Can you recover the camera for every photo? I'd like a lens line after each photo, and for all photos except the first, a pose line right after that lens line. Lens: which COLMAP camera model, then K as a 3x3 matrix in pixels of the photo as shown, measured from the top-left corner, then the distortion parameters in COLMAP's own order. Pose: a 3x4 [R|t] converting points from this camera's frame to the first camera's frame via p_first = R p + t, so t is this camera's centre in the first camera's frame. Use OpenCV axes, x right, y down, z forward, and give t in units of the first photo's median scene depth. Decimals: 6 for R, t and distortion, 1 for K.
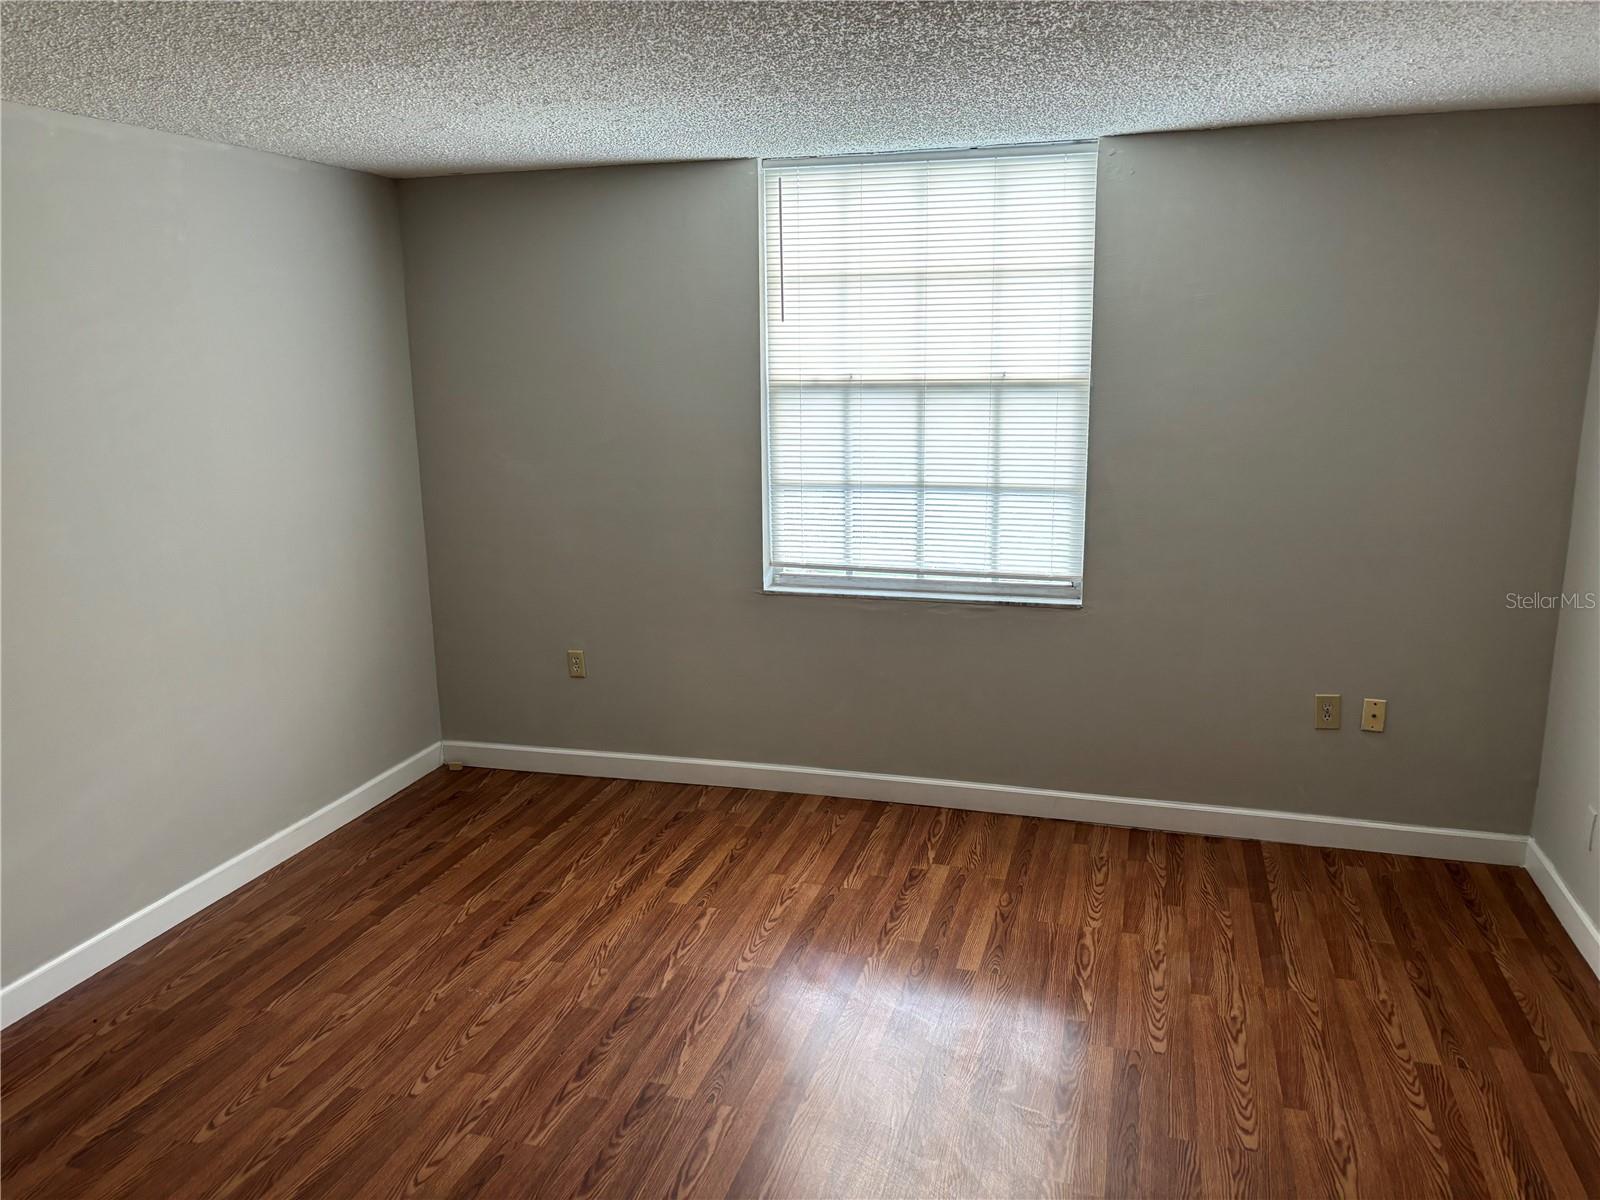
lens RADIAL K [[1234.6, 0, 800.0], [0, 1234.6, 600.0], [0, 0, 1]] dist [0.066461, -0.073149]
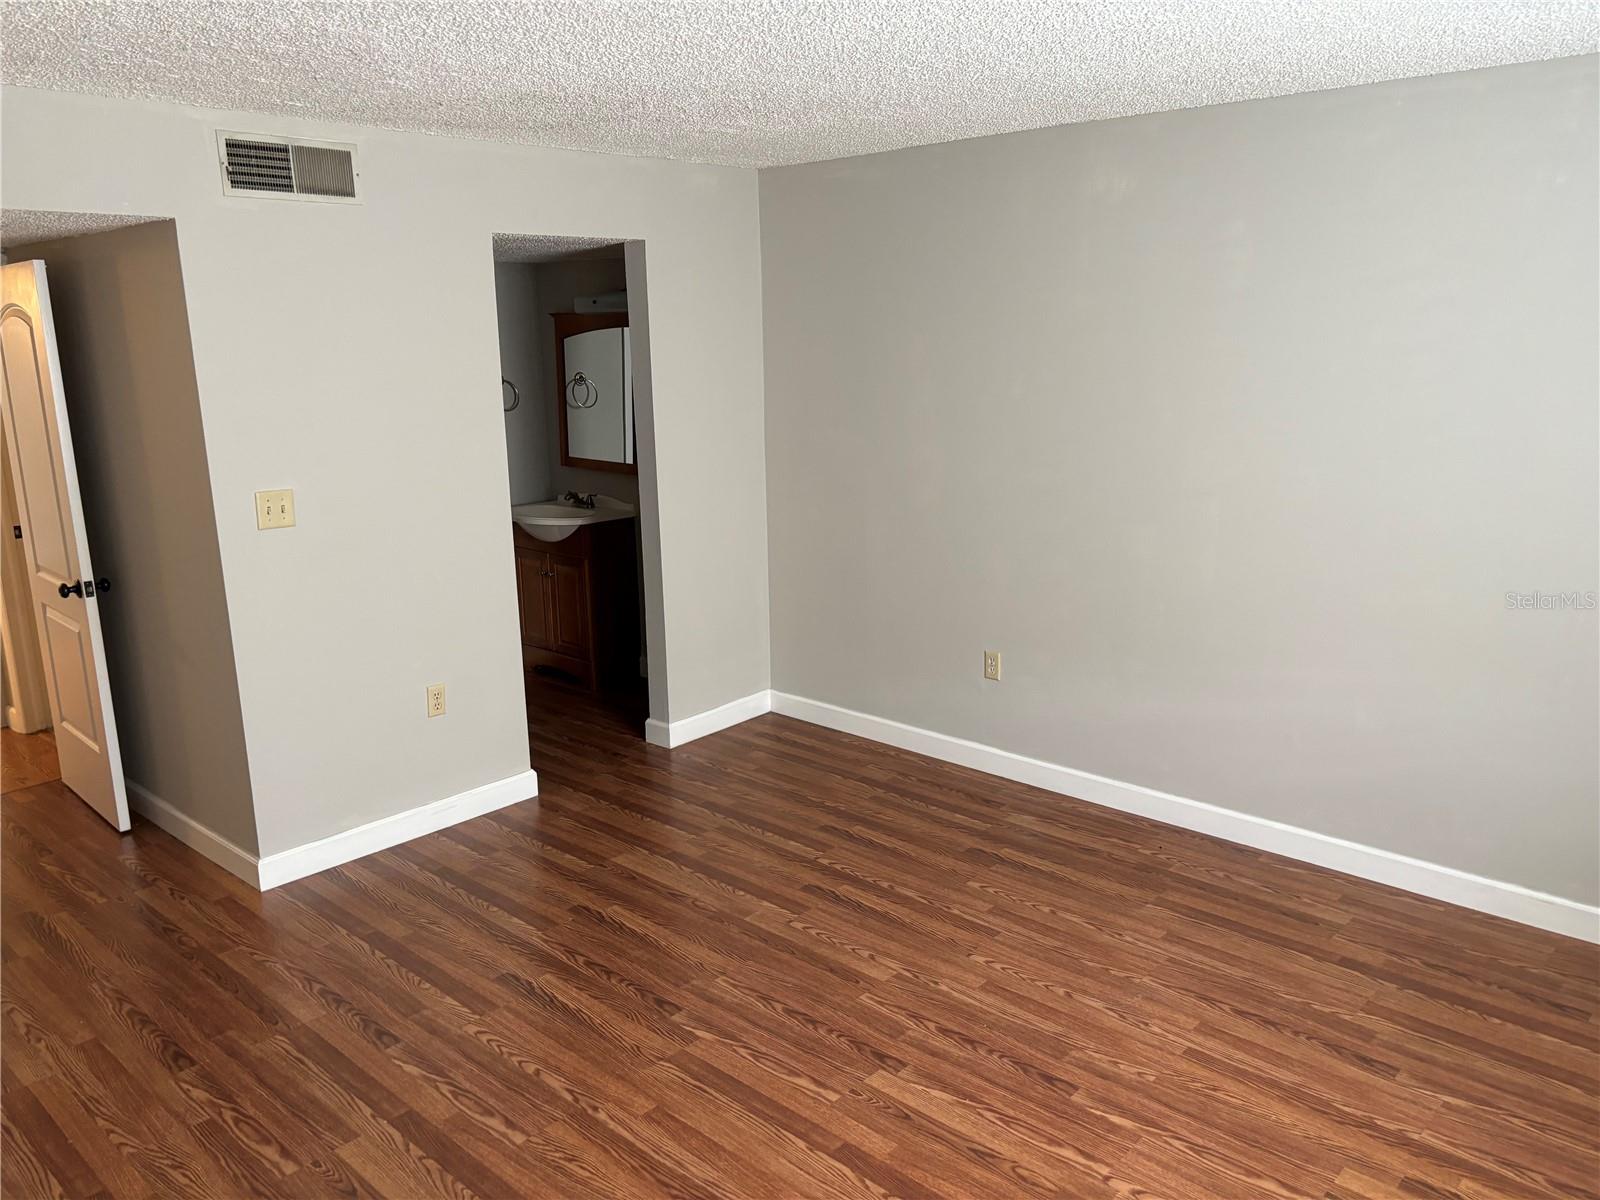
lens RADIAL K [[1234.6, 0, 800.0], [0, 1234.6, 600.0], [0, 0, 1]] dist [0.066461, -0.073149]
pose [[-0.449095, 0.222314, -0.865384, 0.596477], [-0.162590, 0.932045, 0.323816, -0.230876], [0.878566, 0.286127, -0.382431, 1.019430]]
